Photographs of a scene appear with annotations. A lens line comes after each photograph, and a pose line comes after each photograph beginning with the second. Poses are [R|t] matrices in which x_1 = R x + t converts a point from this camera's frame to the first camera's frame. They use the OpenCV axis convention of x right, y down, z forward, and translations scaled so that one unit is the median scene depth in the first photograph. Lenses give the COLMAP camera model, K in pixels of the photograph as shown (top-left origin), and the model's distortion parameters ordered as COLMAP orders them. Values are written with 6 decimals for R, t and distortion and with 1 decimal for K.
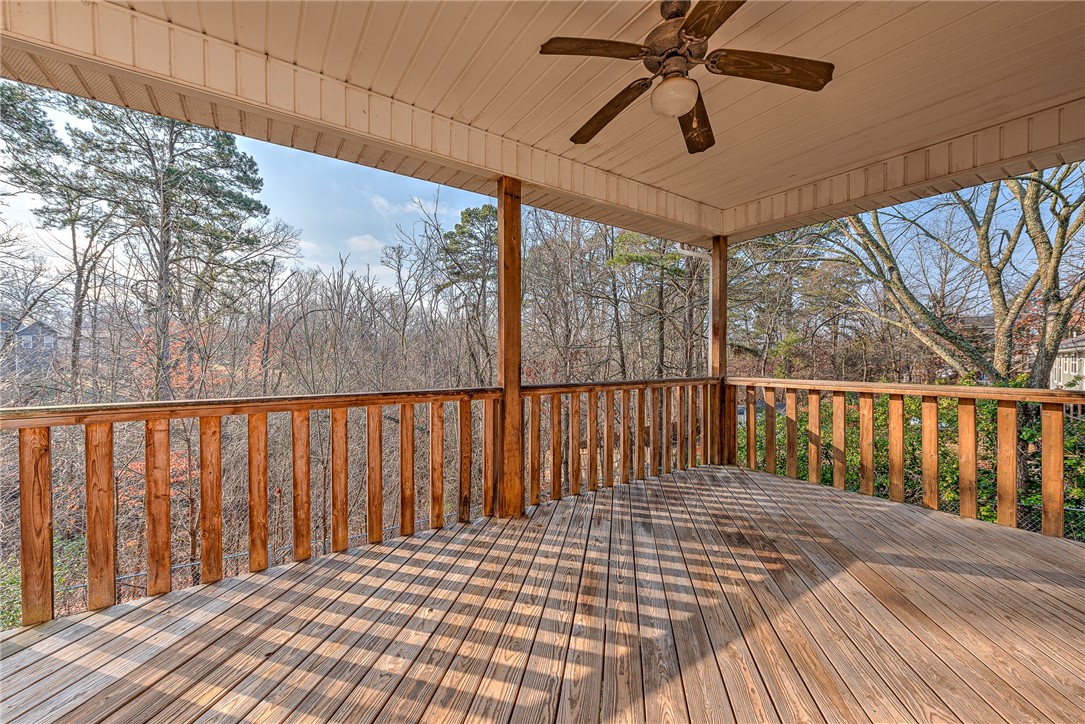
lens RADIAL K [[433.9, 0, 542.5], [0, 433.9, 362.0], [0, 0, 1]] dist [0.006465, -0.000271]
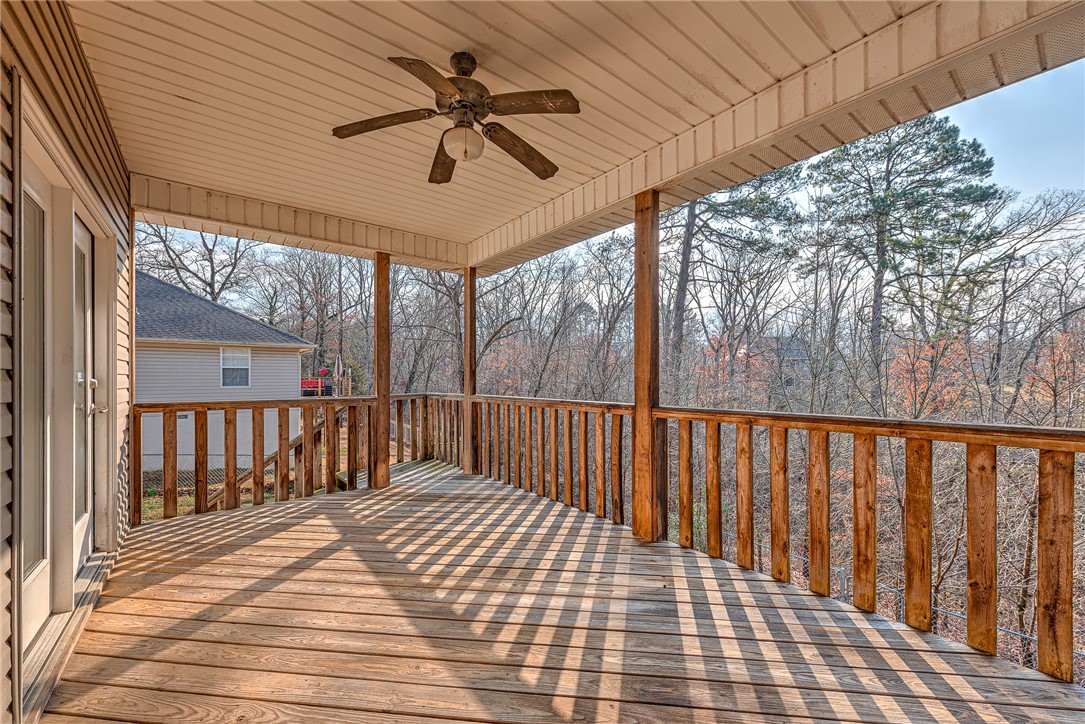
lens RADIAL K [[441.8, 0, 541.3], [0, 441.8, 376.4], [0, 0, 1]] dist [0.008980, -0.000027]
pose [[0.035173, -0.001946, -0.999379, 1.290646], [-0.009973, 0.999948, -0.002298, -0.004919], [0.999331, 0.010048, 0.035152, 1.037789]]
